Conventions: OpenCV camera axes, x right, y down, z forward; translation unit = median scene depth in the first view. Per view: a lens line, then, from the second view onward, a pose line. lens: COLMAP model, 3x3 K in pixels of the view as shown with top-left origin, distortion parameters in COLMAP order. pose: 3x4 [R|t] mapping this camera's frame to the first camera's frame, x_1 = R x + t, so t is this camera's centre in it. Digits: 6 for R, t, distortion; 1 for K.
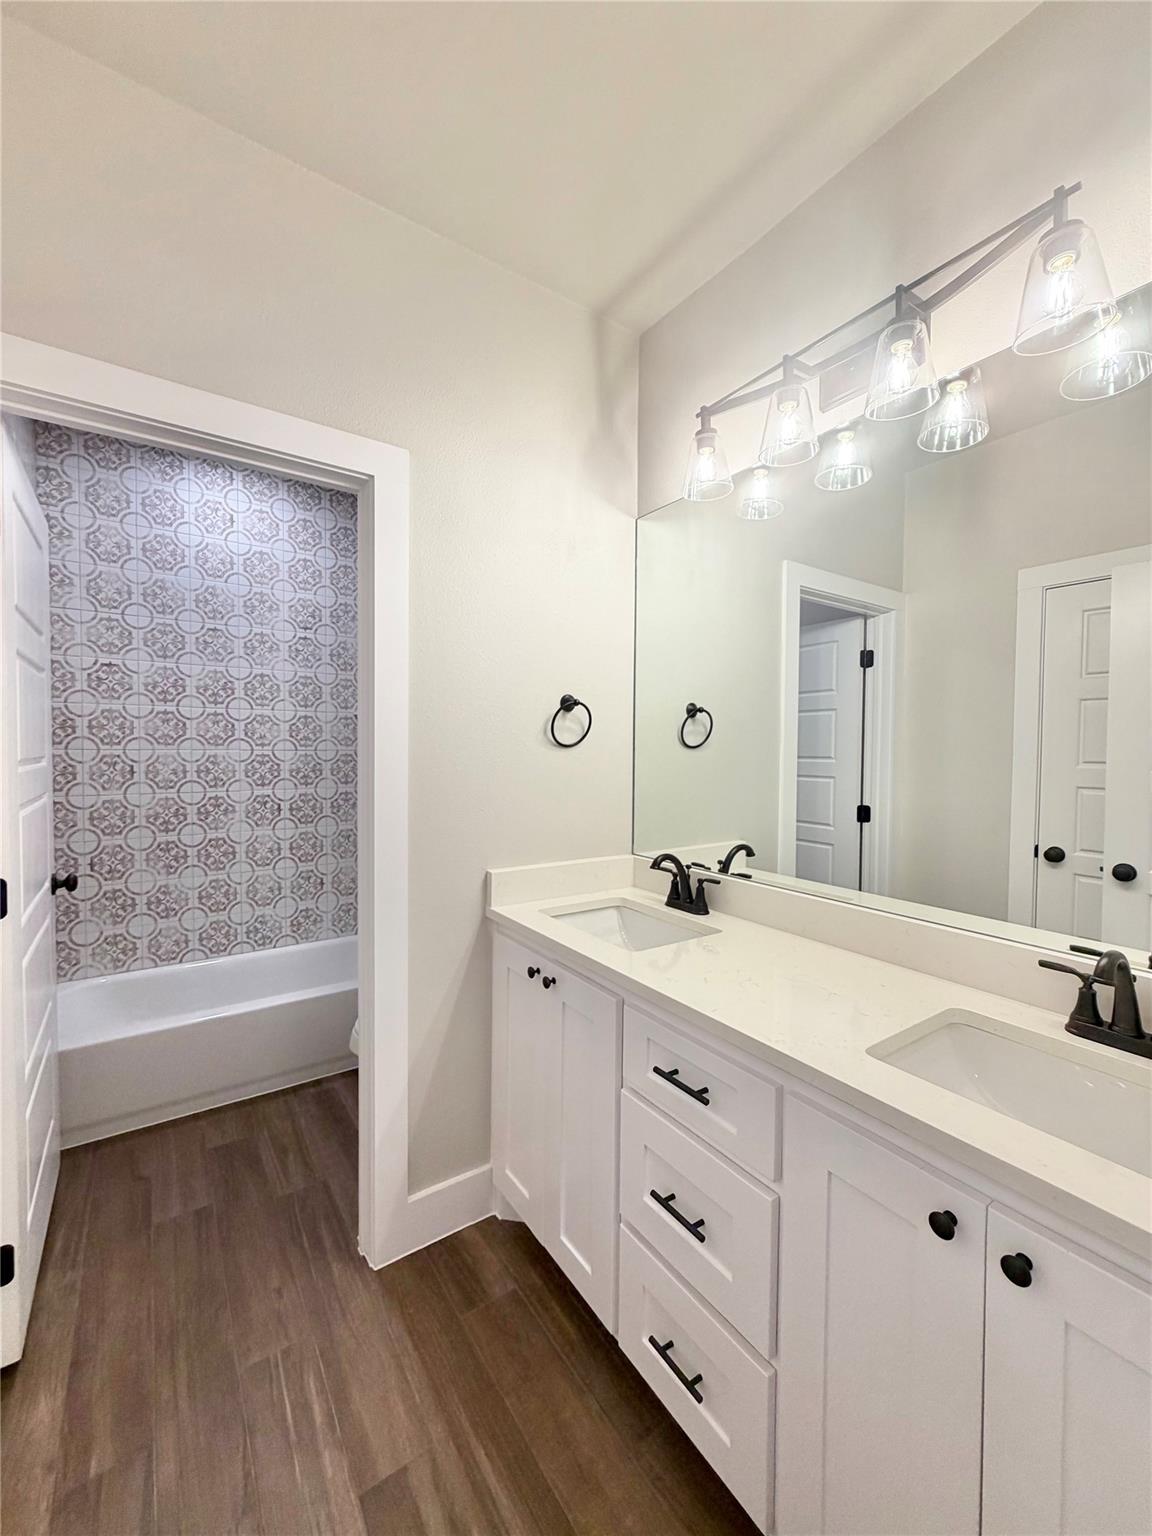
lens RADIAL K [[615.7, 0, 575.9], [0, 615.7, 766.7], [0, 0, 1]] dist [-0.000101, 0.000969]
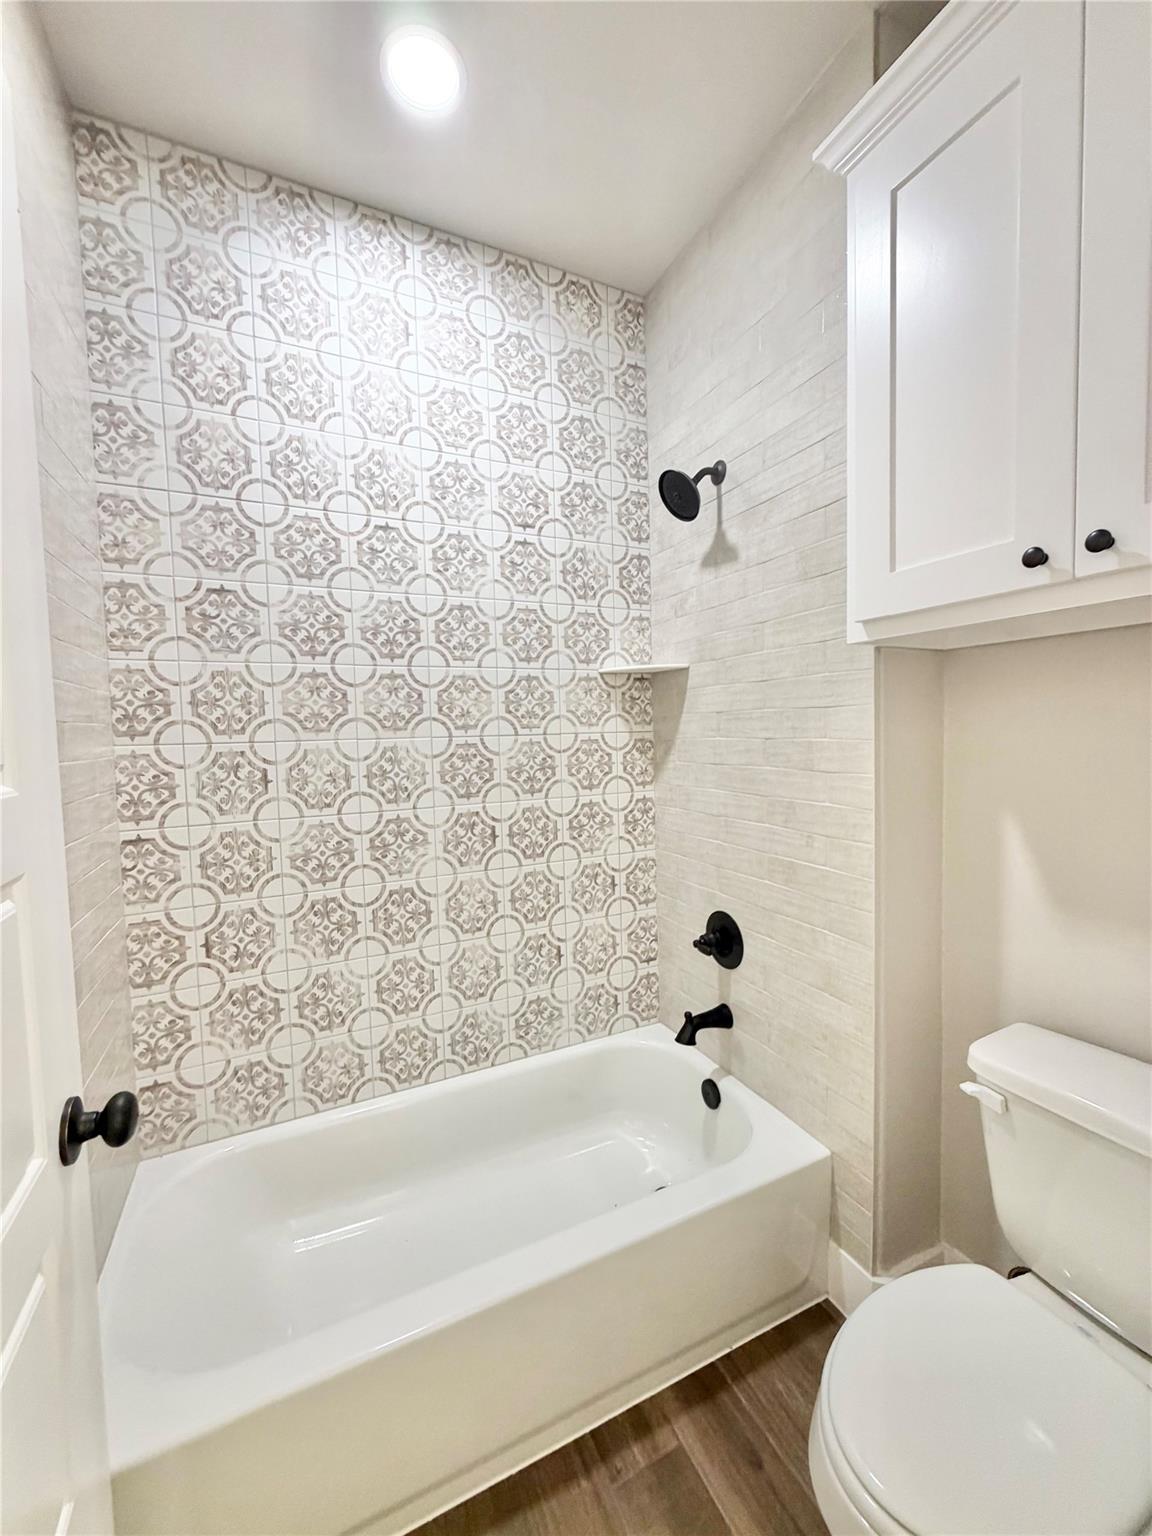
lens RADIAL K [[615.7, 0, 575.1], [0, 615.7, 767.1], [0, 0, 1]] dist [-0.000101, 0.000969]
pose [[0.986456, -0.023781, -0.162291, -0.347576], [0.028109, 0.999306, 0.024427, -0.010195], [0.161598, -0.028658, 0.986440, 0.488226]]
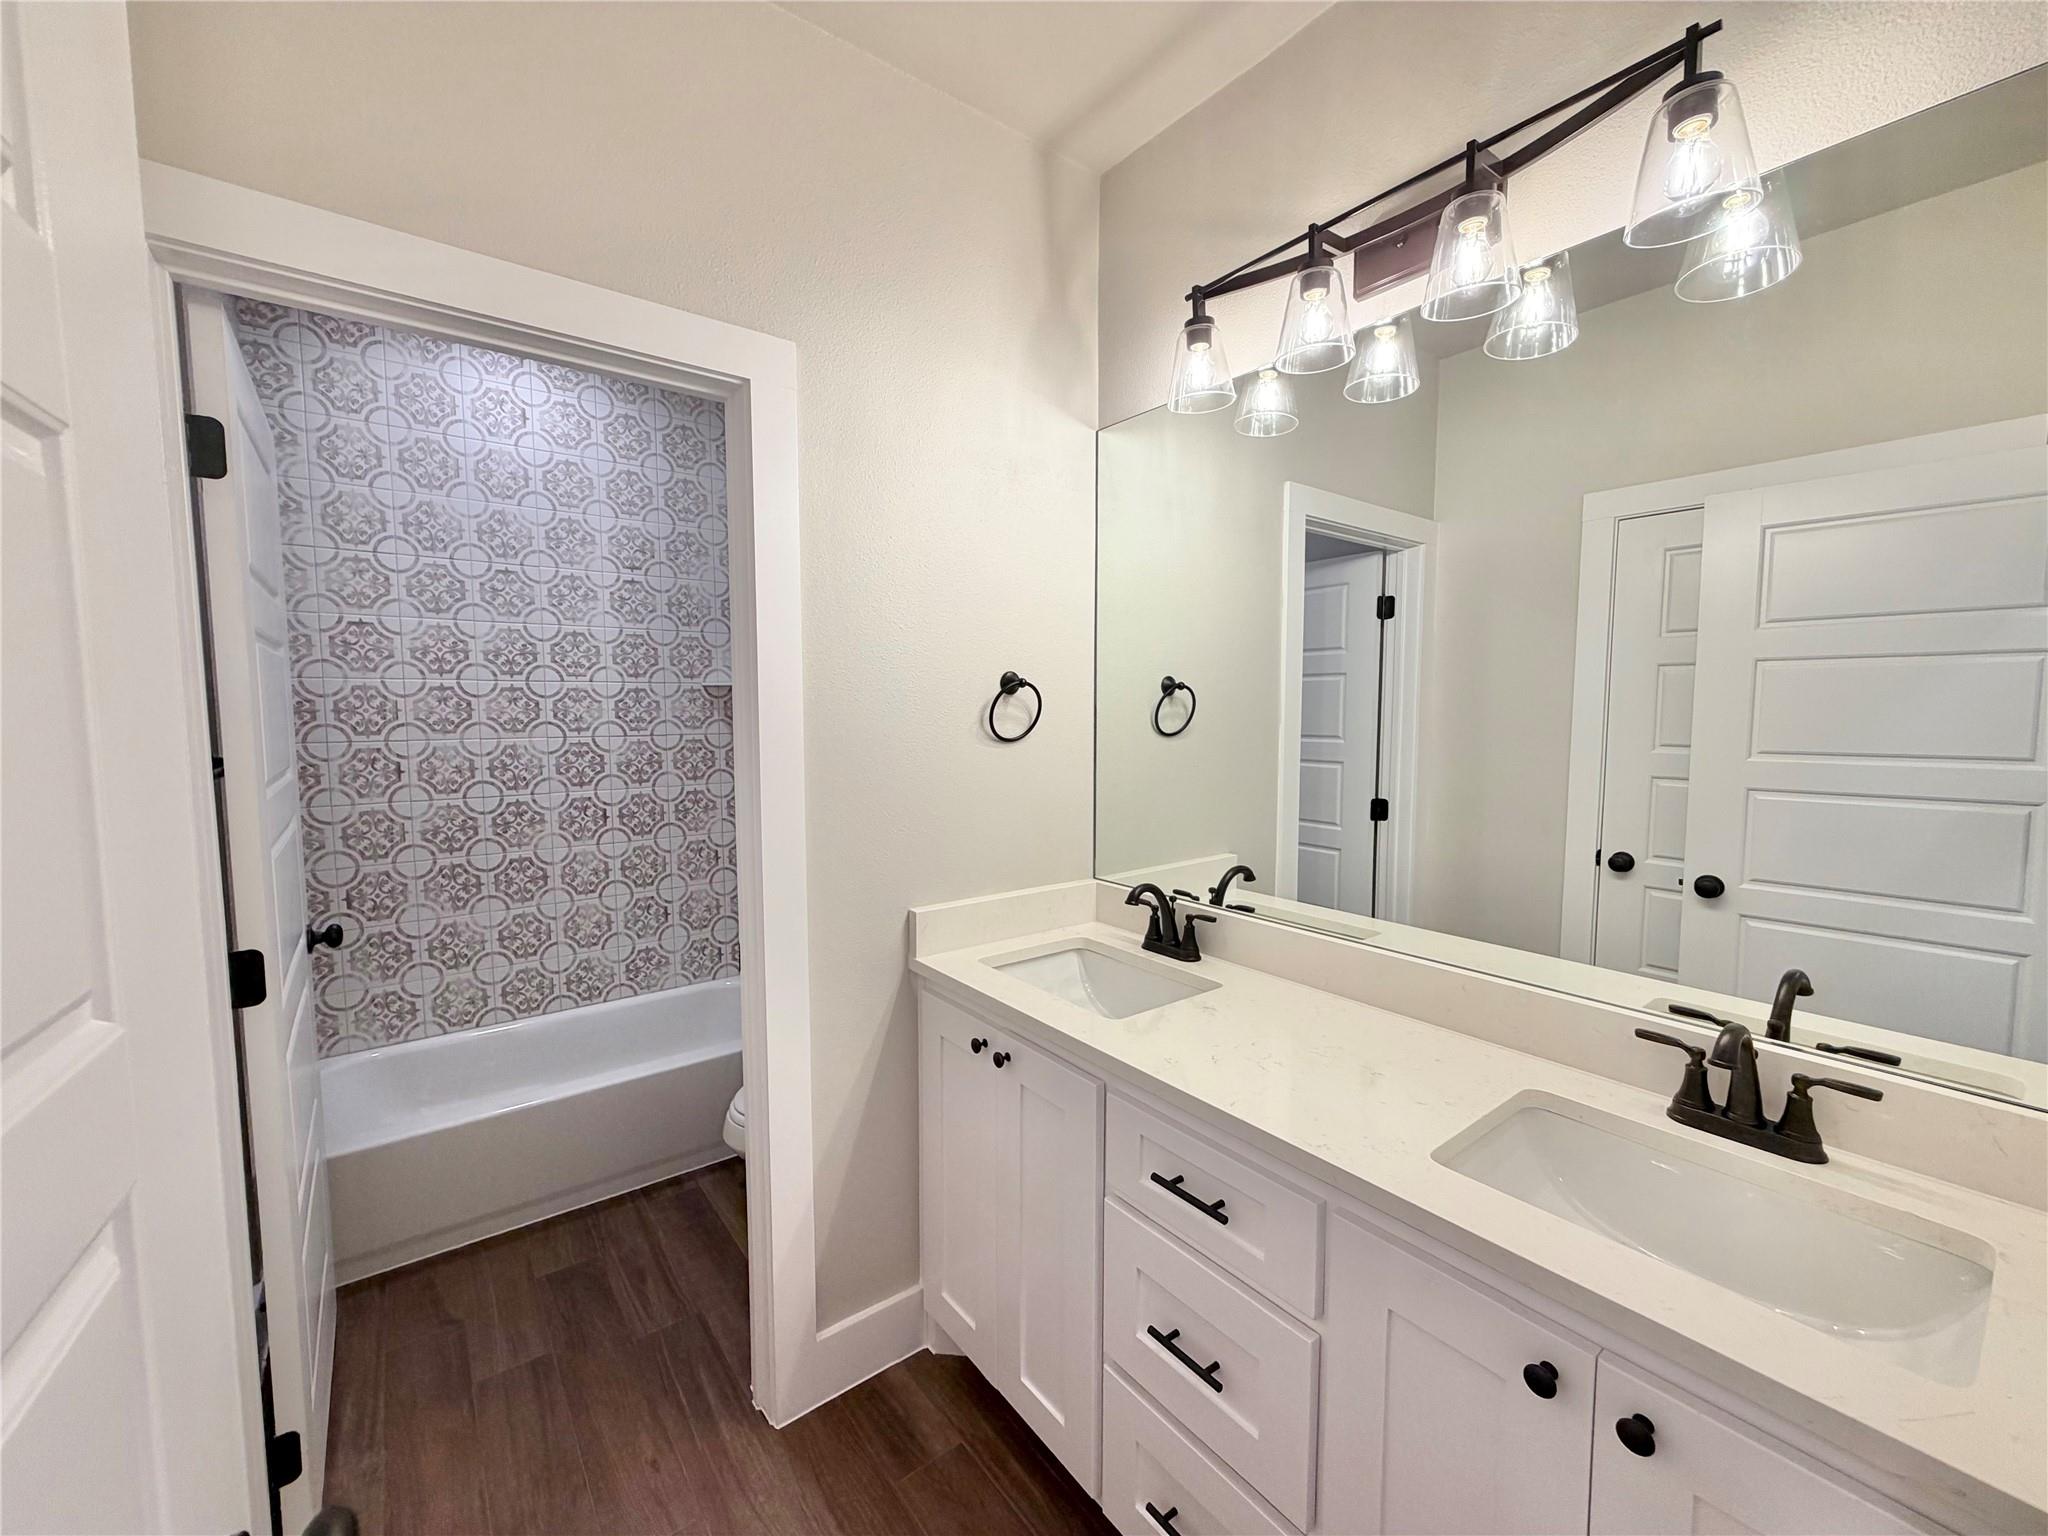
lens RADIAL K [[820.9, 0, 1022.5], [0, 820.9, 770.8], [0, 0, 1]] dist [-0.000101, 0.000969]
pose [[0.998700, -0.013369, 0.049187, -0.034622], [0.010975, 0.998757, 0.048612, -0.031571], [-0.049776, -0.048009, 0.997606, -0.001748]]
